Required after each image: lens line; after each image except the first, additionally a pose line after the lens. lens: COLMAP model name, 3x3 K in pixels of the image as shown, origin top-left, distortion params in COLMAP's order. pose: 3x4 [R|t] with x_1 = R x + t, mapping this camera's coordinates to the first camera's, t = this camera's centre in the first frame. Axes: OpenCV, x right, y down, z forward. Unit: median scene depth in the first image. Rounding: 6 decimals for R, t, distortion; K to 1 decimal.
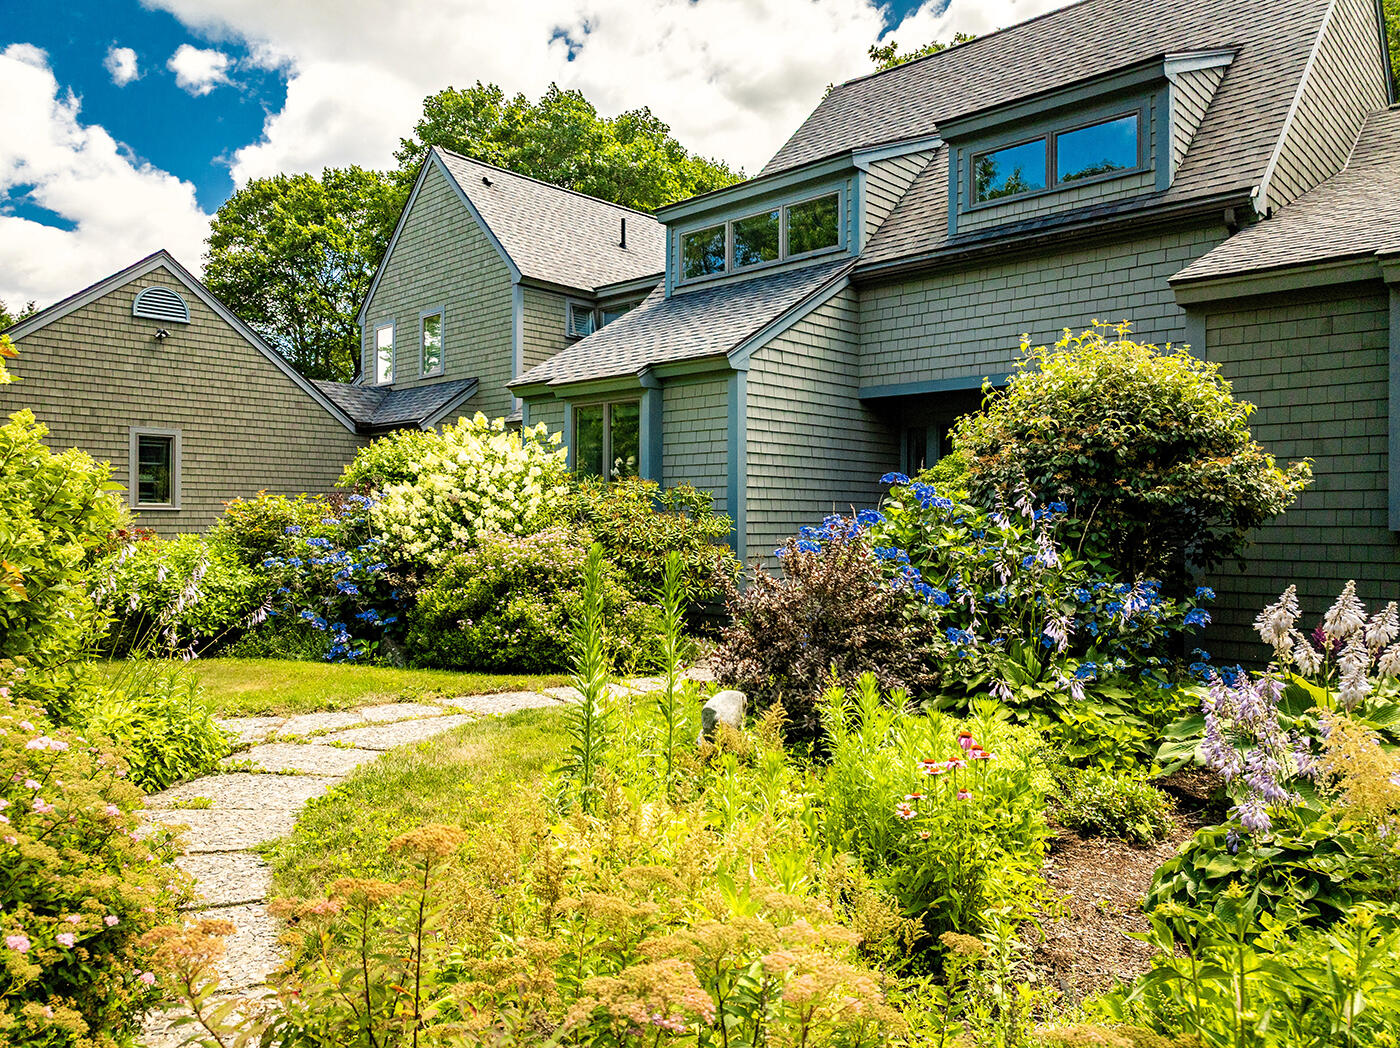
lens RADIAL K [[984.7, 0, 700.0], [0, 984.7, 524.0], [0, 0, 1]] dist [-0.029577, 0.011596]
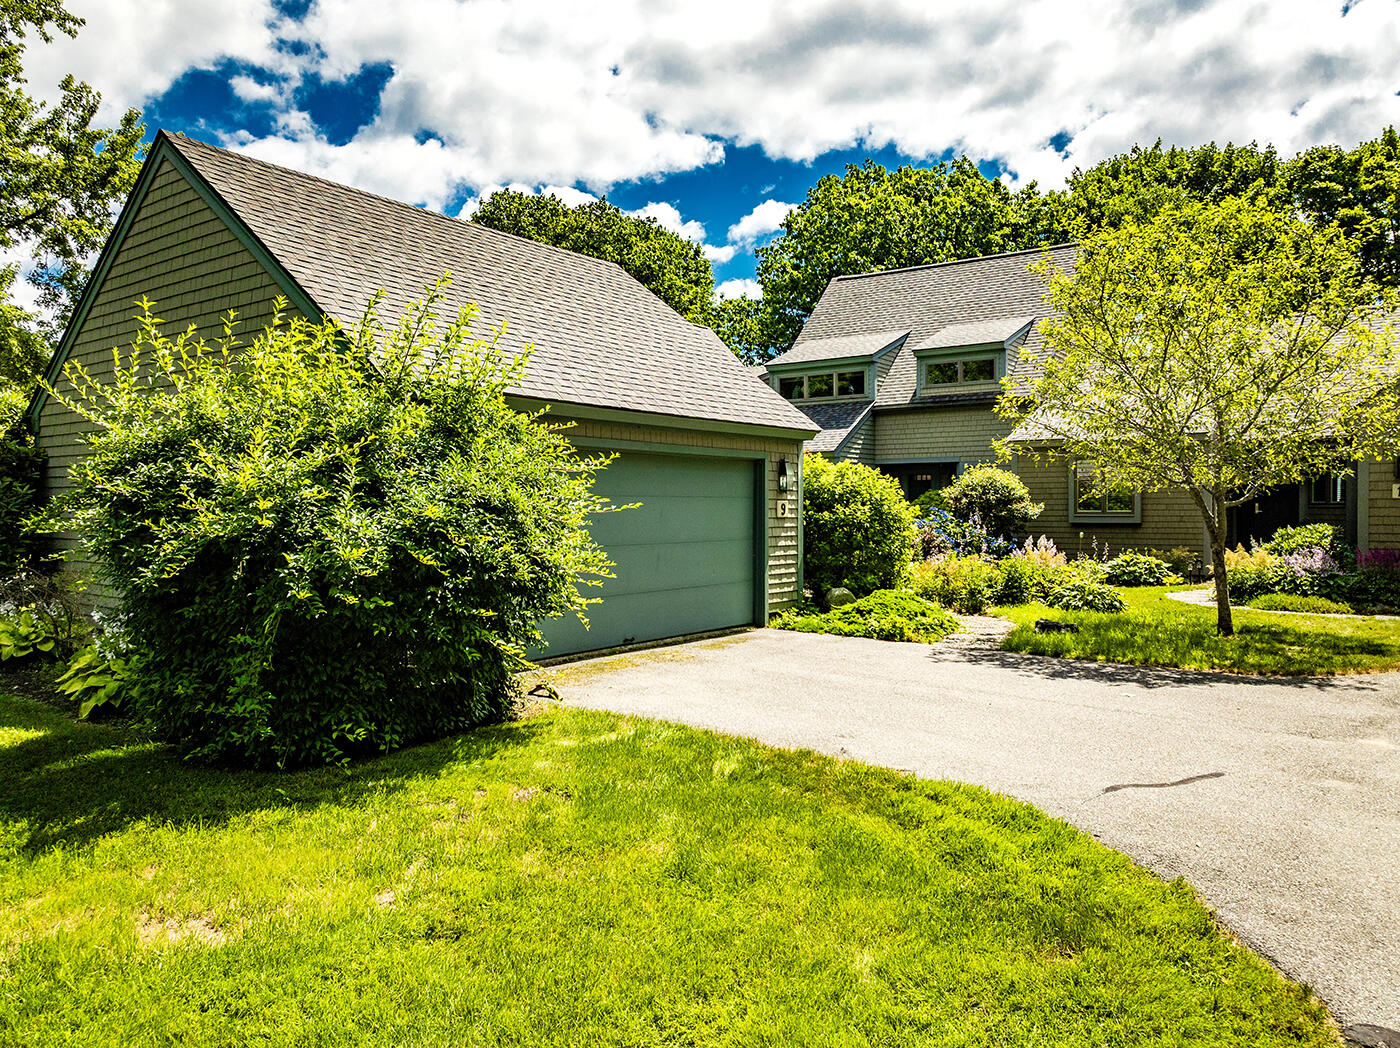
lens RADIAL K [[984.7, 0, 700.0], [0, 984.7, 524.0], [0, 0, 1]] dist [-0.029577, 0.011596]
pose [[0.989319, -0.007737, 0.145562, -0.673539], [0.005948, 0.999901, 0.012722, -0.025266], [-0.145646, -0.011720, 0.989267, -1.398805]]
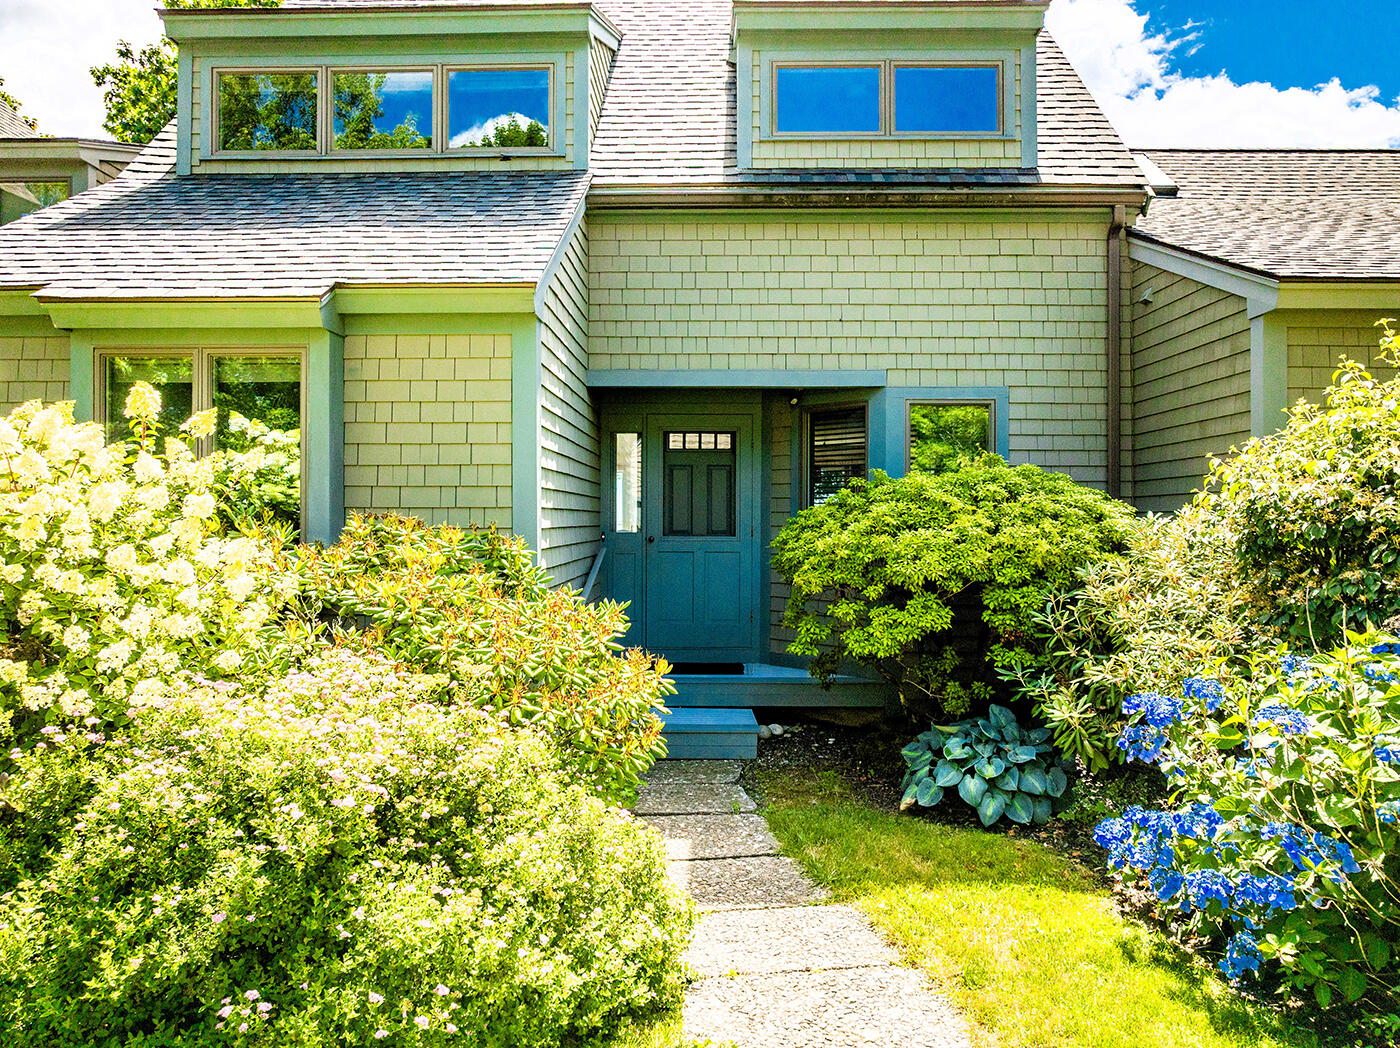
lens RADIAL K [[984.7, 0, 700.0], [0, 984.7, 524.0], [0, 0, 1]] dist [-0.029577, 0.011596]
pose [[0.730743, -0.008039, 0.682605, -0.282784], [0.007510, 0.999965, 0.003738, -0.043696], [-0.682611, 0.002395, 0.730778, 0.557588]]
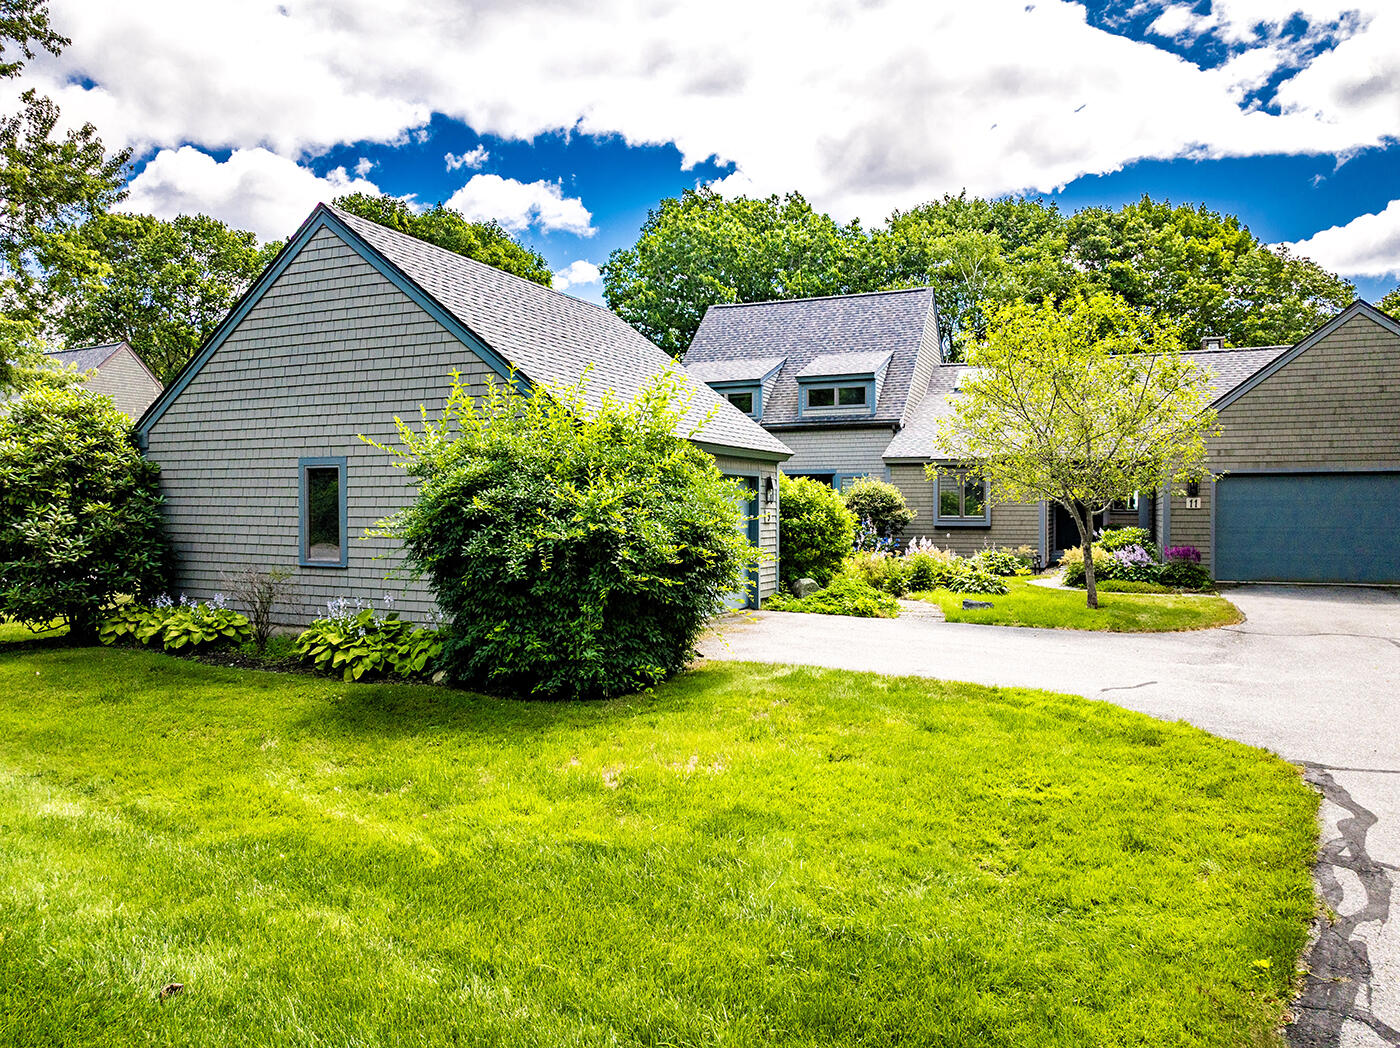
lens RADIAL K [[978.5, 0, 700.0], [0, 978.5, 524.0], [0, 0, 1]] dist [-0.013975, -0.004035]
pose [[0.938376, -0.007726, 0.345529, -1.054110], [0.003412, 0.999908, 0.013091, -0.036896], [-0.345598, -0.011105, 0.938317, -1.626127]]
